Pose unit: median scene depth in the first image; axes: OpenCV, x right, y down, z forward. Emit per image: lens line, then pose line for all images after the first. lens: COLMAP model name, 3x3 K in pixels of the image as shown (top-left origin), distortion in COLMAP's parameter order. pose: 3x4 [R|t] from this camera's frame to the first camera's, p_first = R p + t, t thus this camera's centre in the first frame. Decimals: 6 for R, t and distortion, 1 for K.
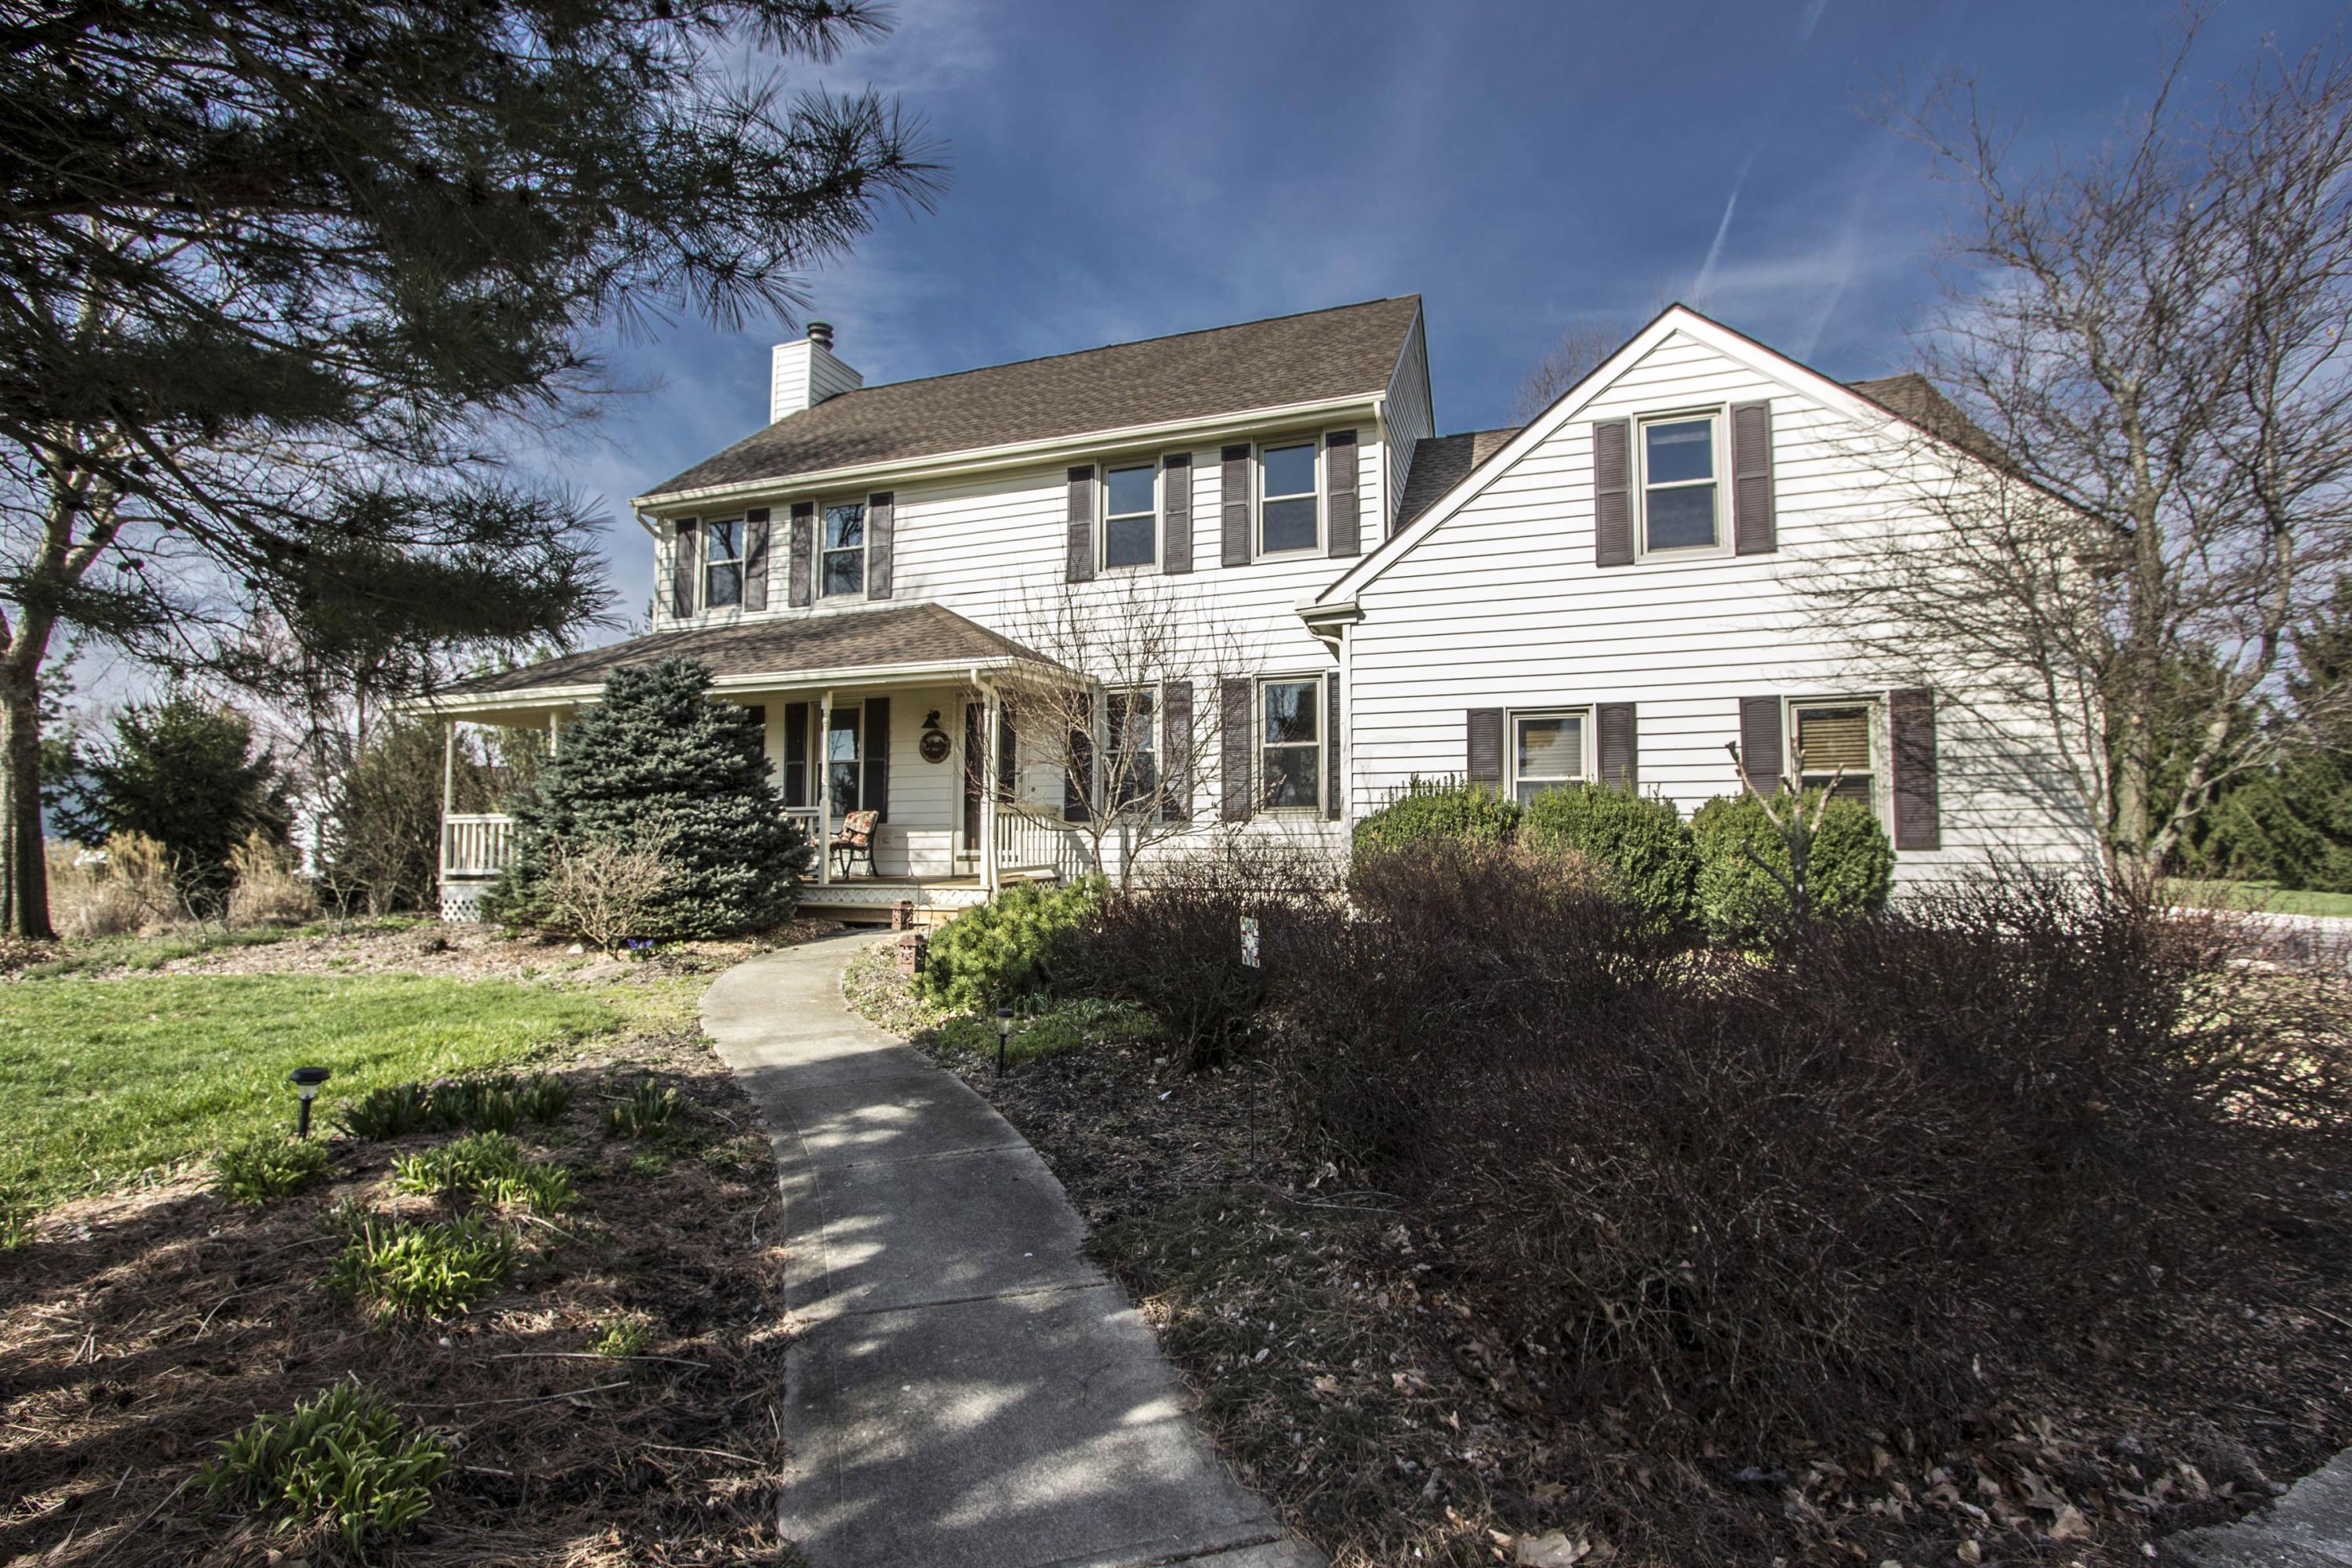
lens RADIAL K [[1184.8, 0, 1169.5], [0, 1184.8, 767.2], [0, 0, 1]] dist [0.014030, -0.000109]
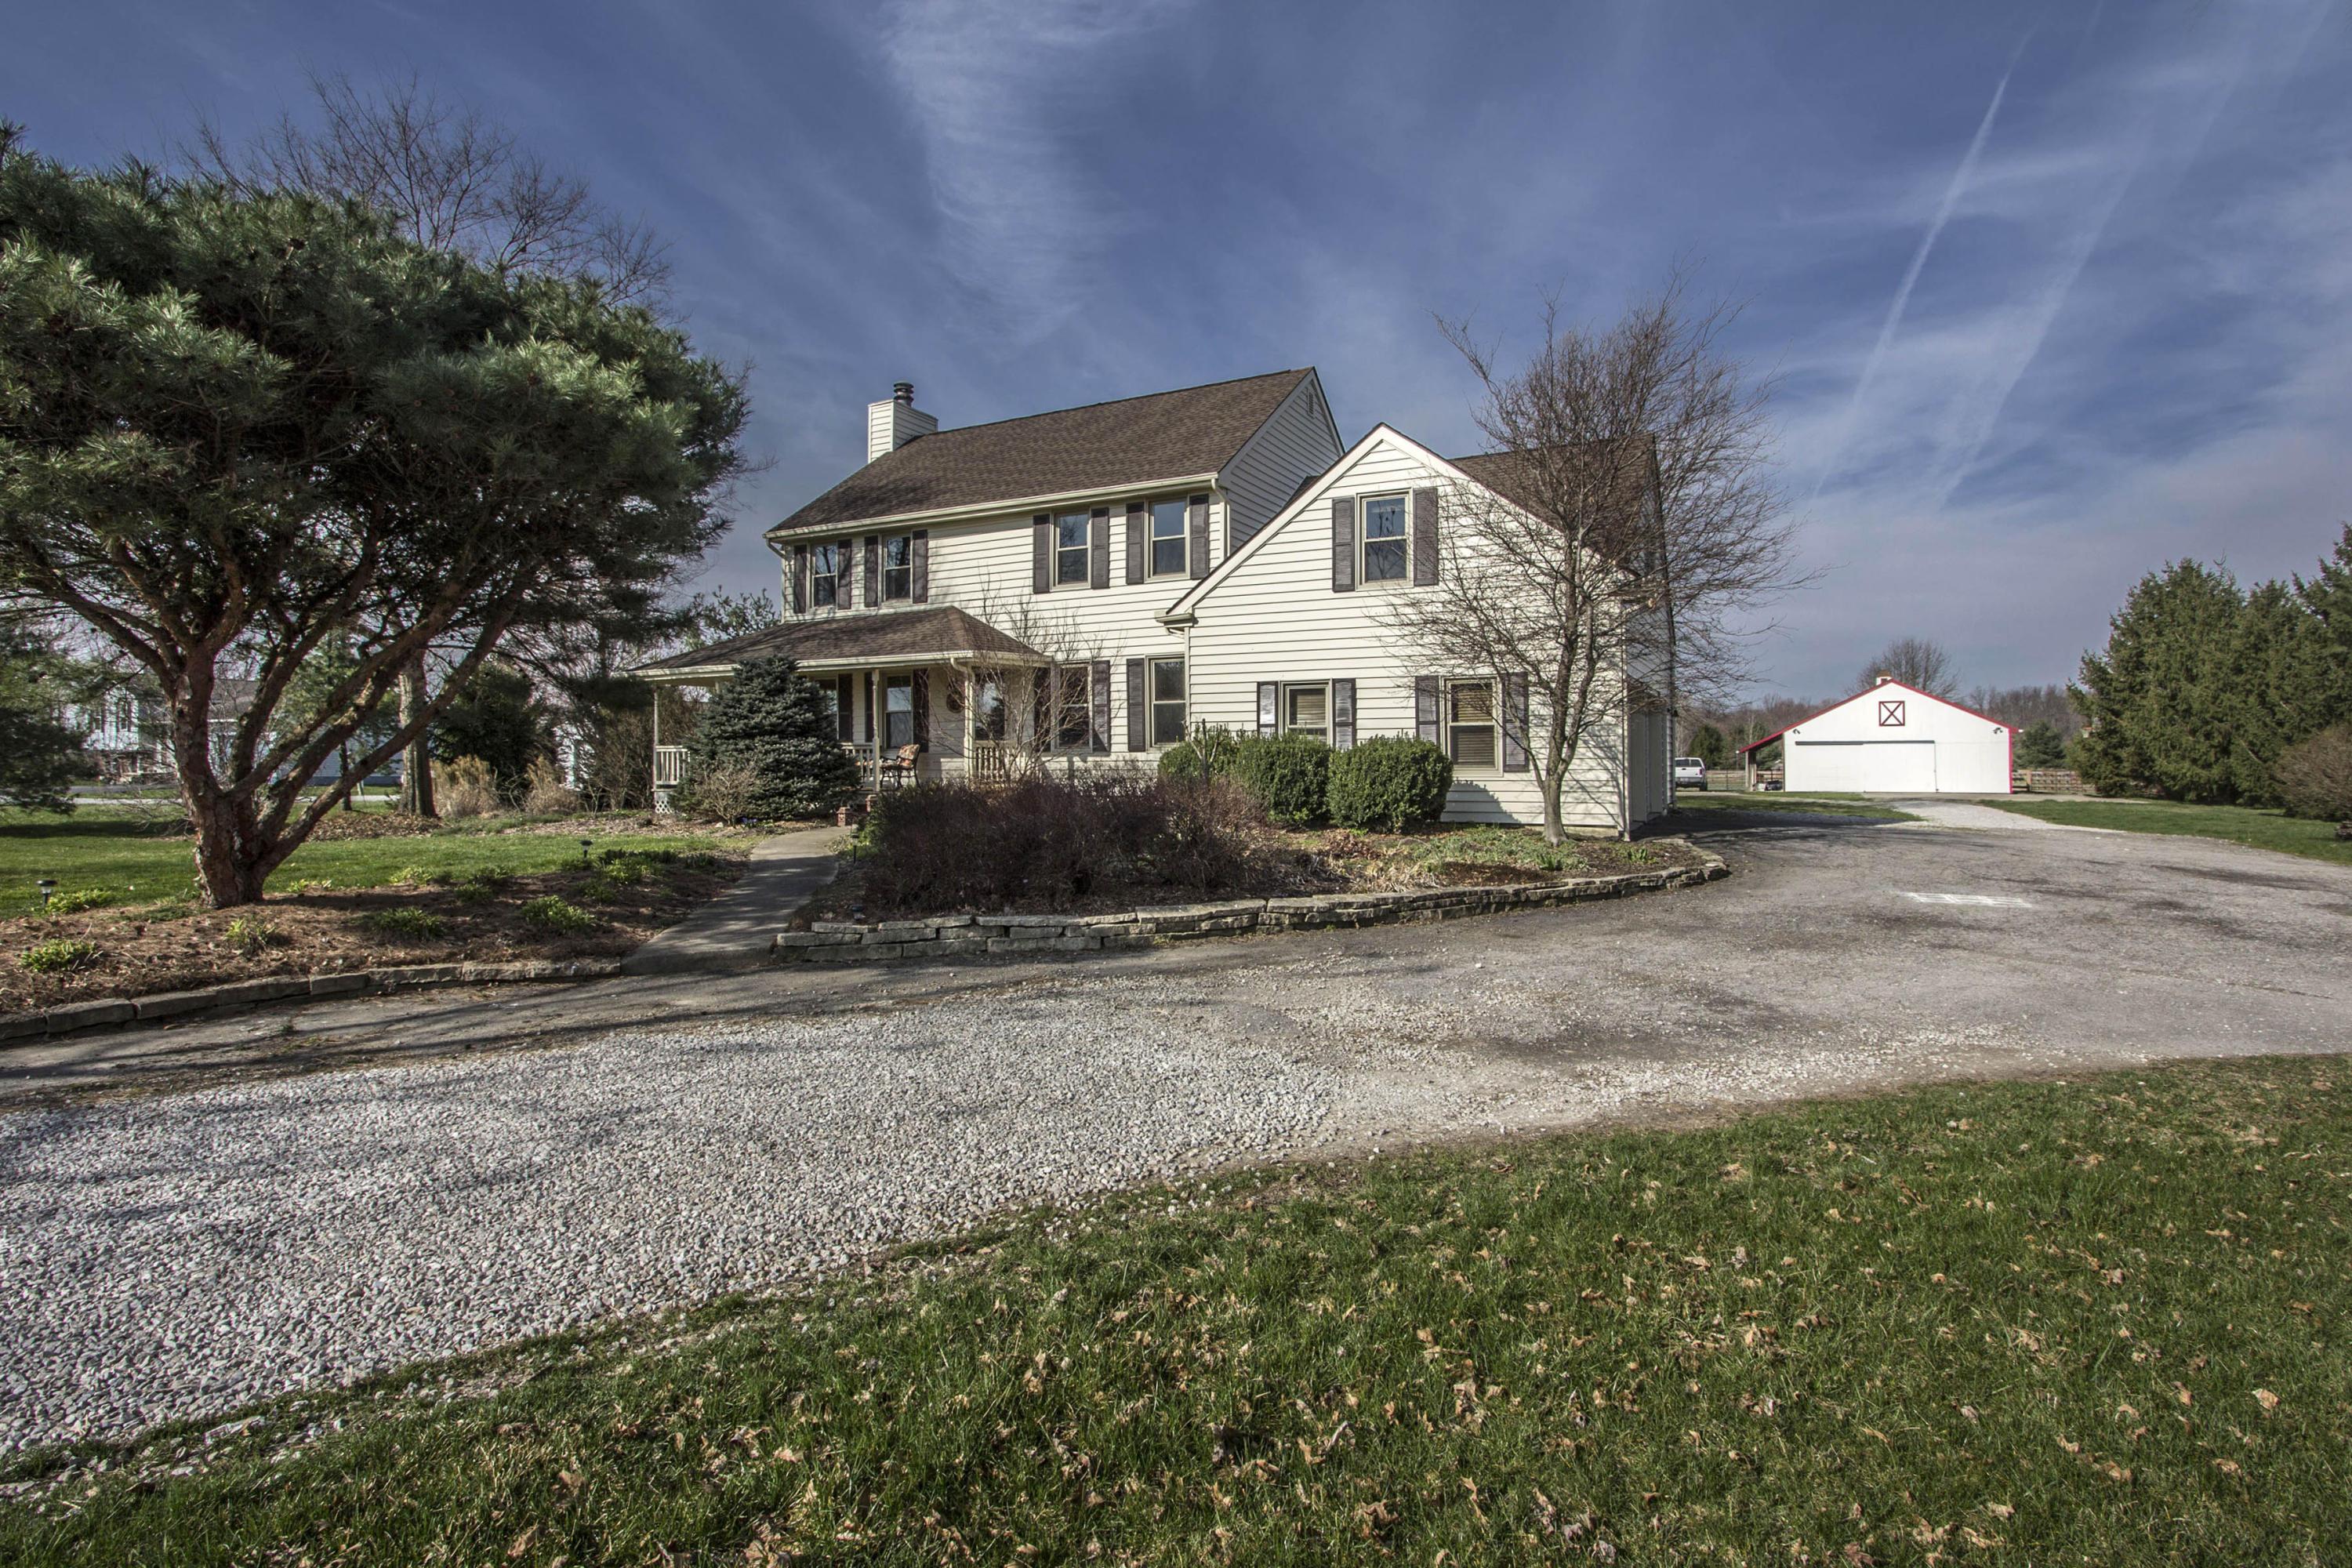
lens RADIAL K [[1054.1, 0, 1176.0], [0, 1054.1, 784.0], [0, 0, 1]] dist [-0.001831, -0.000541]
pose [[0.994999, 0.006367, -0.099680, 0.241220], [0.001691, 0.996750, 0.080544, -0.023151], [0.099869, -0.080310, 0.991754, -0.348262]]
